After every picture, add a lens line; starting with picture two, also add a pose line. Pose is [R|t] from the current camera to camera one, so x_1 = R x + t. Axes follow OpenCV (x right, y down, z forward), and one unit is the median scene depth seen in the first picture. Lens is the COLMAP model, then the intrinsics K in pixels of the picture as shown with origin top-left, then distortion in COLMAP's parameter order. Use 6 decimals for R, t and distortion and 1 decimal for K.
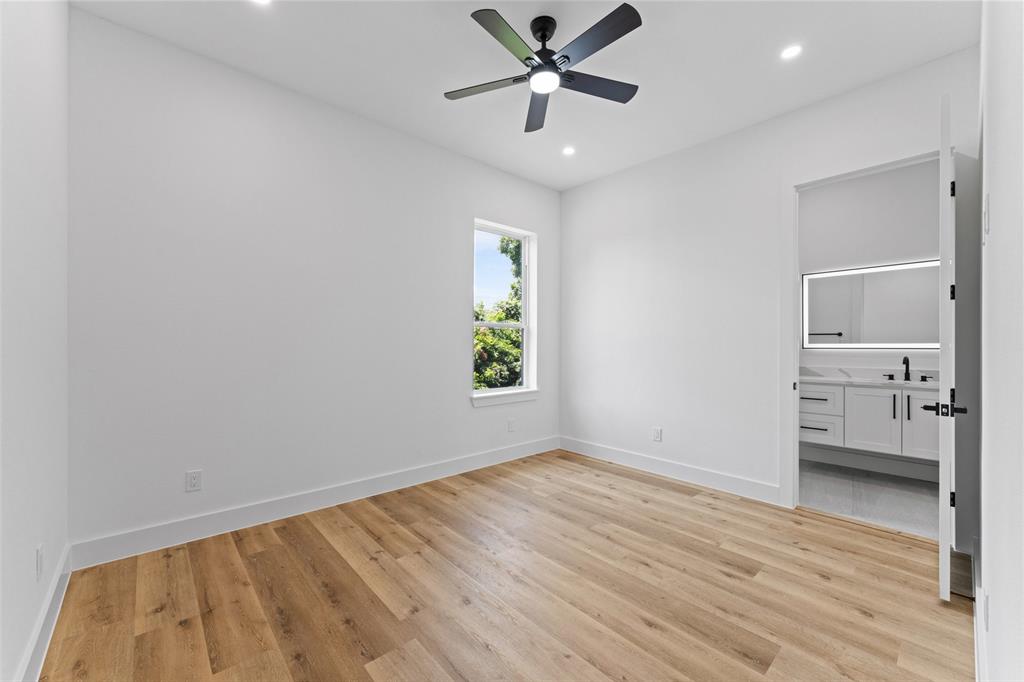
lens RADIAL K [[408.8, 0, 506.5], [0, 408.8, 343.0], [0, 0, 1]] dist [-0.000946, 0.000129]
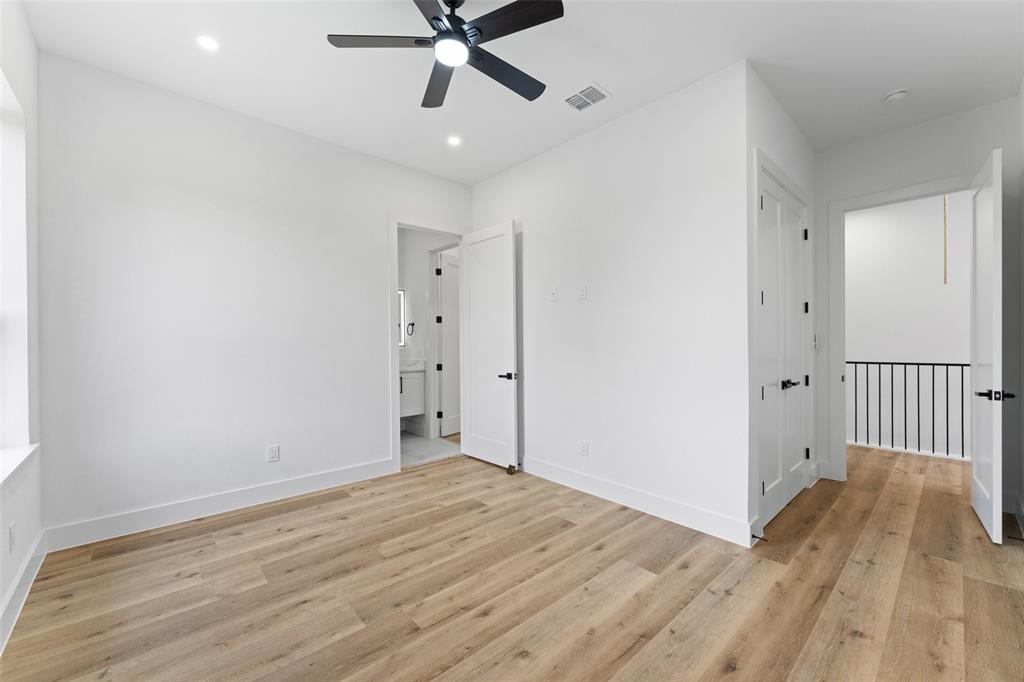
lens RADIAL K [[408.8, 0, 506.5], [0, 408.8, 343.0], [0, 0, 1]] dist [-0.000946, 0.000129]
pose [[-0.009458, -0.004143, 0.999947, -0.614771], [0.004833, 0.999980, 0.004189, -0.006559], [-0.999944, 0.004872, -0.009437, 0.686874]]
